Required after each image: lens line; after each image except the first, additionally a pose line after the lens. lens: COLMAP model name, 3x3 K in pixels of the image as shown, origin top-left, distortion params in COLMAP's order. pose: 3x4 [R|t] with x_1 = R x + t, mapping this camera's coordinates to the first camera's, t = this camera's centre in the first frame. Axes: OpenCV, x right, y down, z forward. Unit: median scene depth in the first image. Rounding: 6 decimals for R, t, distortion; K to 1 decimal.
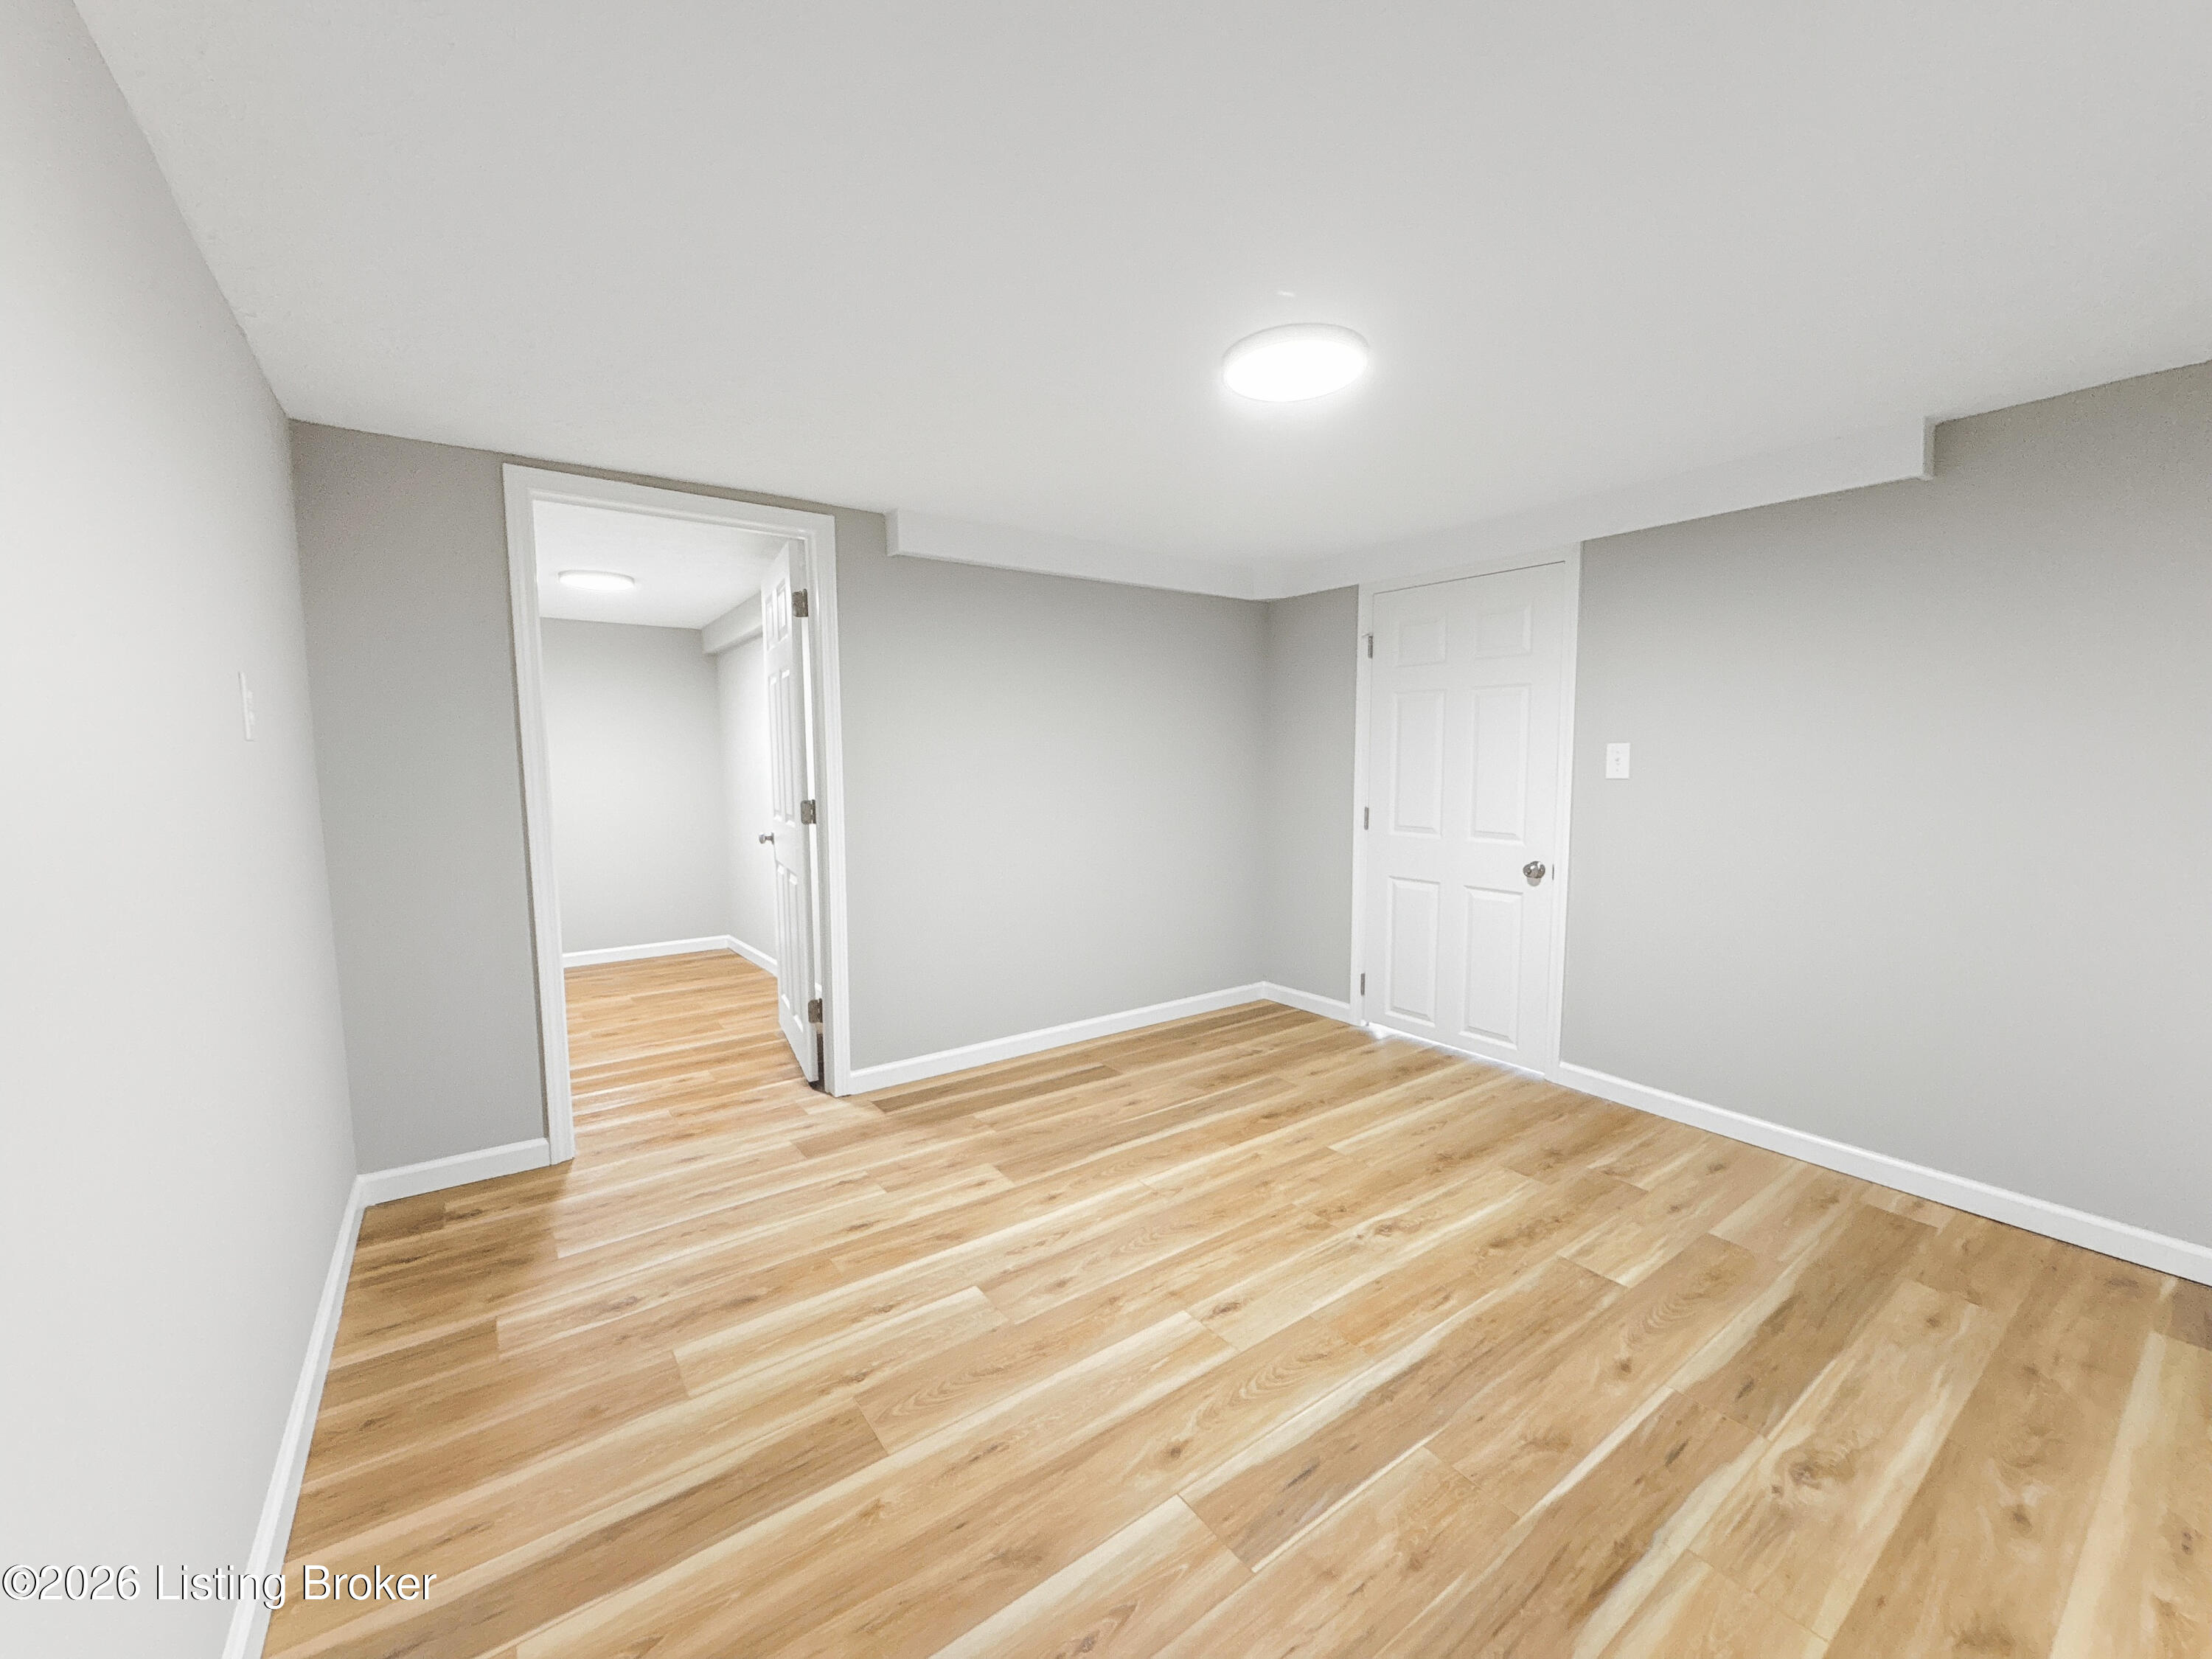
lens RADIAL K [[882.1, 0, 1109.1], [0, 882.1, 826.1], [0, 0, 1]] dist [0.002006, -0.000106]
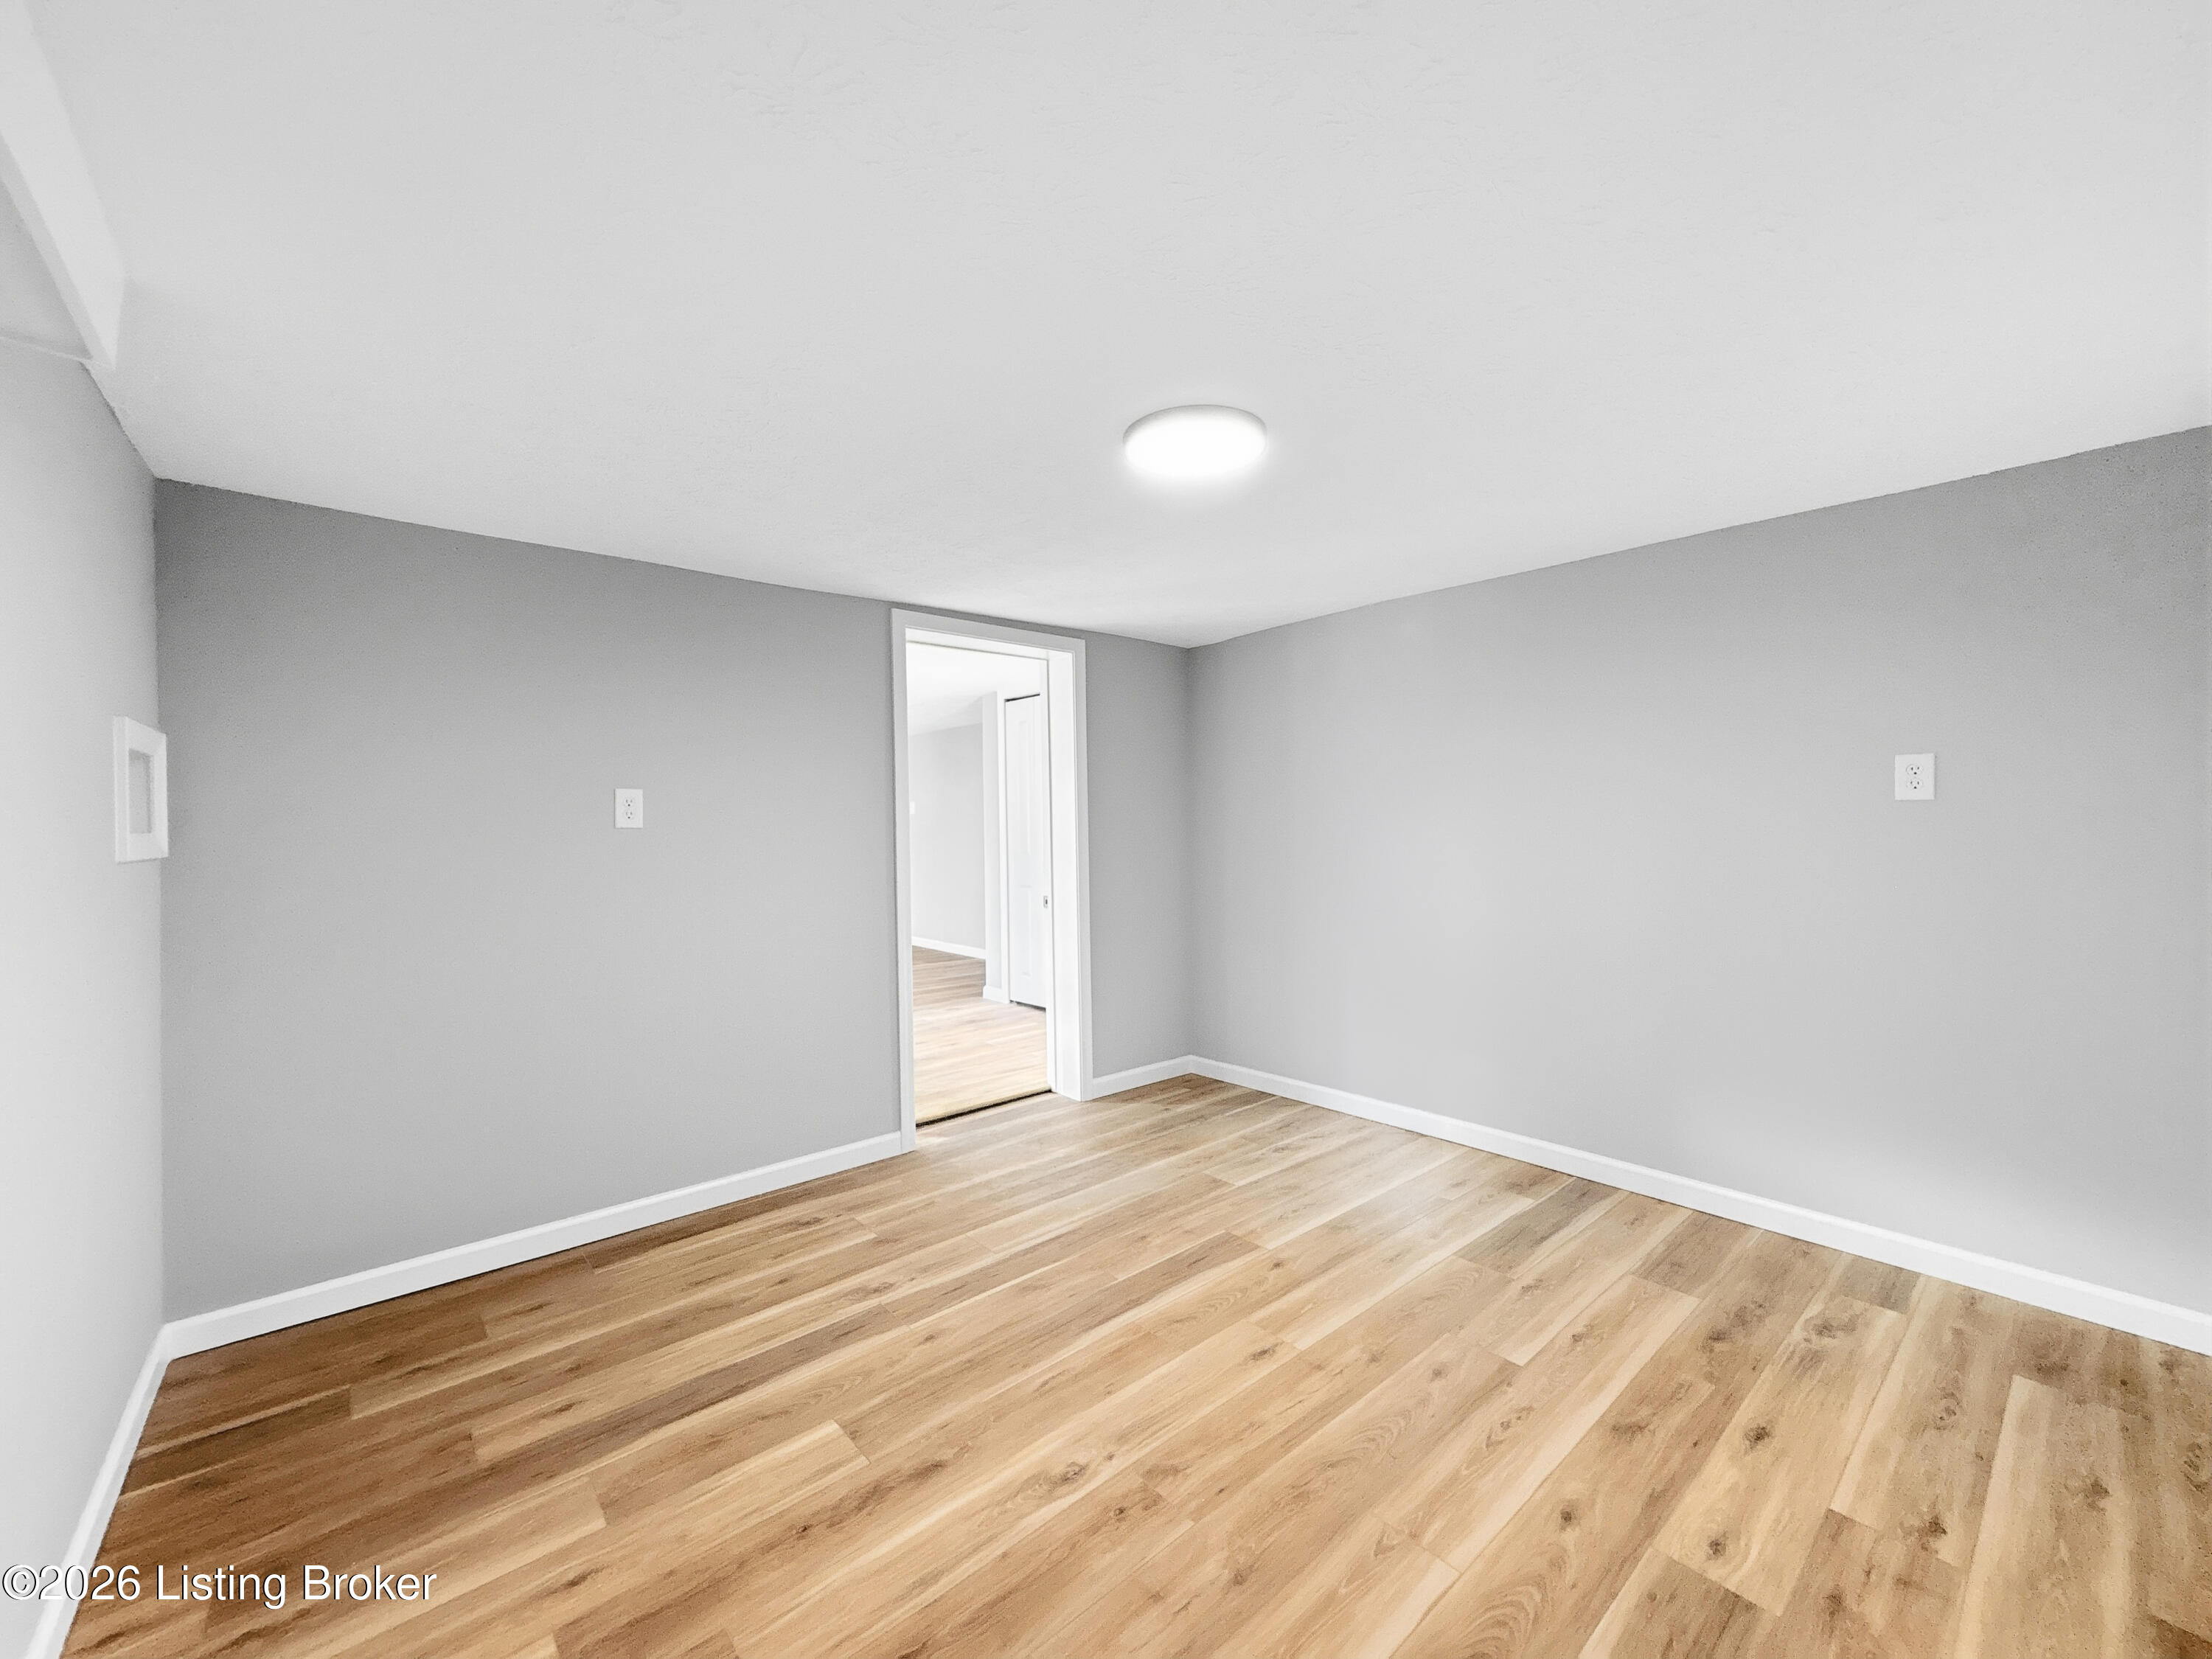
lens RADIAL K [[882.1, 0, 1105.3], [0, 882.1, 826.4], [0, 0, 1]] dist [0.002006, -0.000106]
pose [[-0.997011, 0.021096, -0.074319, 0.347432], [0.014802, 0.996336, 0.084233, -0.150444], [0.075823, 0.082881, -0.993671, 1.787420]]
